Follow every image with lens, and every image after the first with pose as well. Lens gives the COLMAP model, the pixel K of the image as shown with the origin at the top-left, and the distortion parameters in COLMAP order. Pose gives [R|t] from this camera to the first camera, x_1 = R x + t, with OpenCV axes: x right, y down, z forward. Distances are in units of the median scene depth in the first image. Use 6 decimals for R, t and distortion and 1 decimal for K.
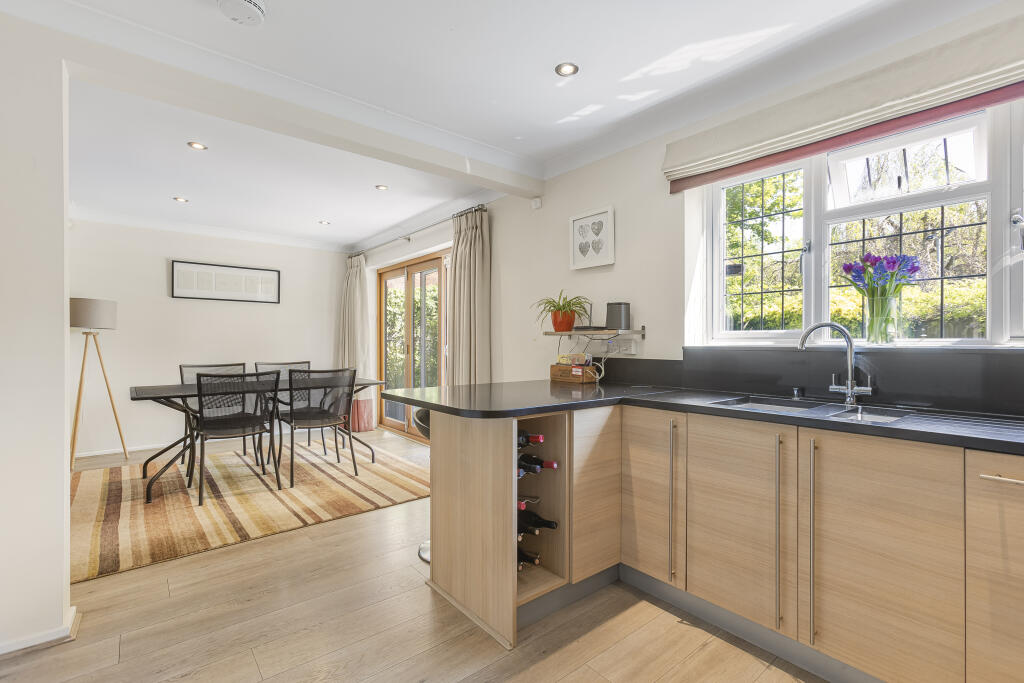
lens RADIAL K [[466.7, 0, 516.0], [0, 466.7, 338.8], [0, 0, 1]] dist [0.000049, 0.000450]
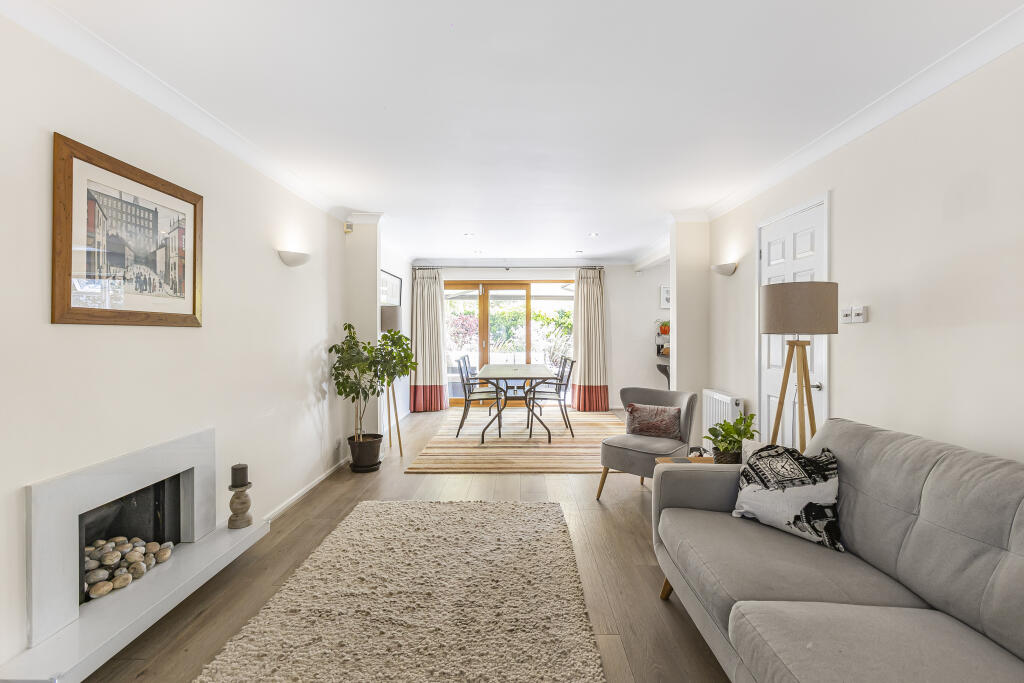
lens RADIAL K [[466.7, 0, 516.0], [0, 466.7, 338.8], [0, 0, 1]] dist [0.000049, 0.000450]
pose [[0.644097, -0.016754, 0.764761, -2.391457], [0.000260, 0.999765, 0.021682, -0.047576], [-0.764944, -0.013766, 0.643950, 0.050536]]
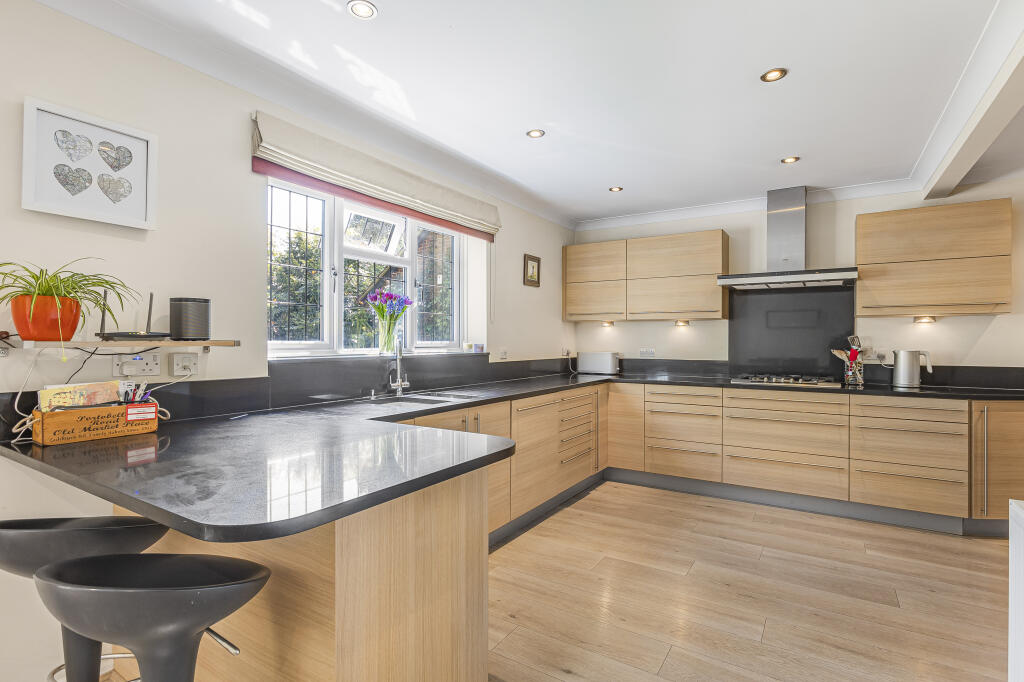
lens RADIAL K [[492.5, 0, 512.0], [0, 492.5, 341.0], [0, 0, 1]] dist [-0.000226, -0.000067]
pose [[-0.300196, -0.002399, 0.953875, -0.562045], [-0.007994, 0.999968, -0.000001, -0.019573], [-0.953844, -0.007626, -0.300205, 0.754765]]
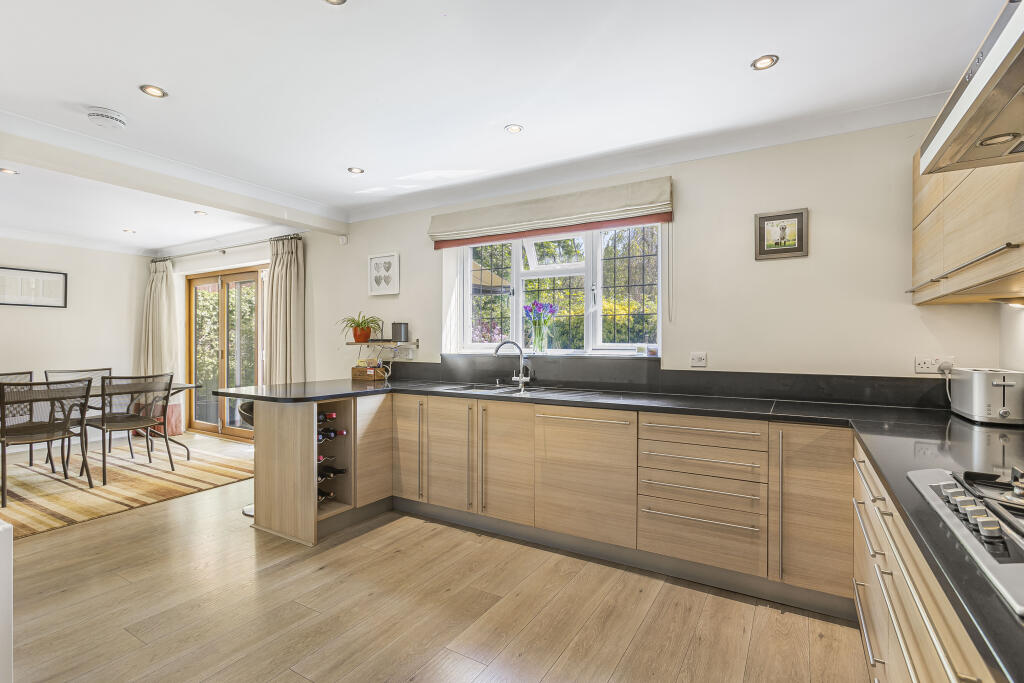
lens RADIAL K [[484.6, 0, 515.3], [0, 484.6, 336.3], [0, 0, 1]] dist [-0.021268, 0.021730]
pose [[0.942562, -0.000572, 0.334031, 0.056237], [0.000647, 1.000000, -0.000112, -0.034301], [-0.334031, 0.000321, 0.942562, -0.483168]]
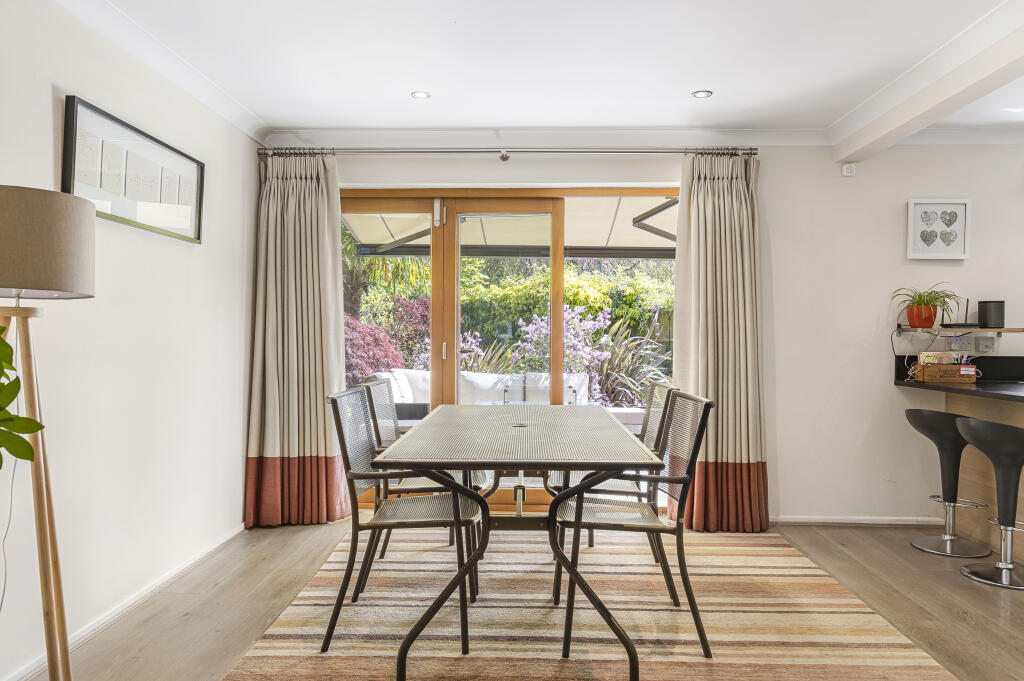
lens RADIAL K [[776.8, 0, 512.0], [0, 776.8, 340.5], [0, 0, 1]] dist [-0.006503, -0.003937]
pose [[0.663582, -0.004169, 0.748092, -1.658832], [-0.006685, 0.999911, 0.011503, -0.003336], [-0.748073, -0.012634, 0.663496, 0.648044]]
